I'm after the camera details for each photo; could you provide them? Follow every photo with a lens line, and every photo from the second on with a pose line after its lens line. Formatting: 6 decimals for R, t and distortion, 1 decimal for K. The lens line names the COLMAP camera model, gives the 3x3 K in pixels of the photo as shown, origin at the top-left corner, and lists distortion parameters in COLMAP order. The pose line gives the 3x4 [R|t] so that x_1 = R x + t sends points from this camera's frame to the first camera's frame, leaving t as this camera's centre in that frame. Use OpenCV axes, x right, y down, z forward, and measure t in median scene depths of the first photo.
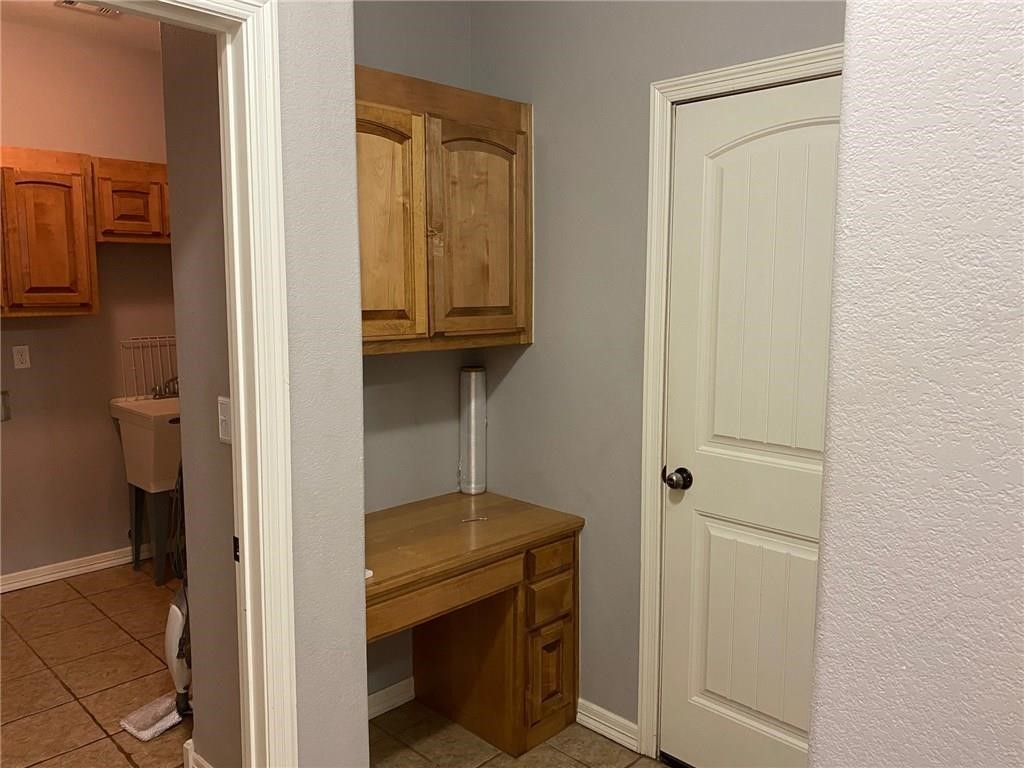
lens RADIAL K [[786.9, 0, 508.4], [0, 786.9, 380.9], [0, 0, 1]] dist [0.006586, 0.002903]
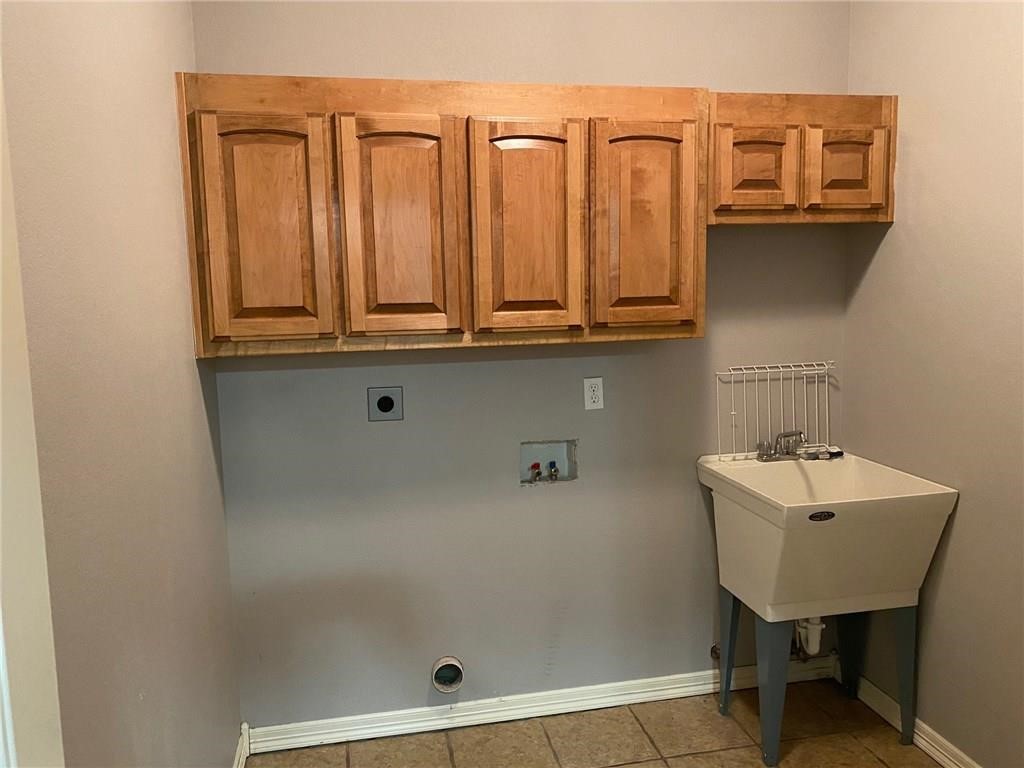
lens RADIAL K [[786.9, 0, 513.0], [0, 786.9, 380.7], [0, 0, 1]] dist [0.006586, 0.002903]
pose [[0.833954, 0.047450, -0.549790, -0.292839], [-0.041074, 0.998870, 0.023905, -0.057460], [0.550303, 0.002647, 0.834961, 0.372076]]
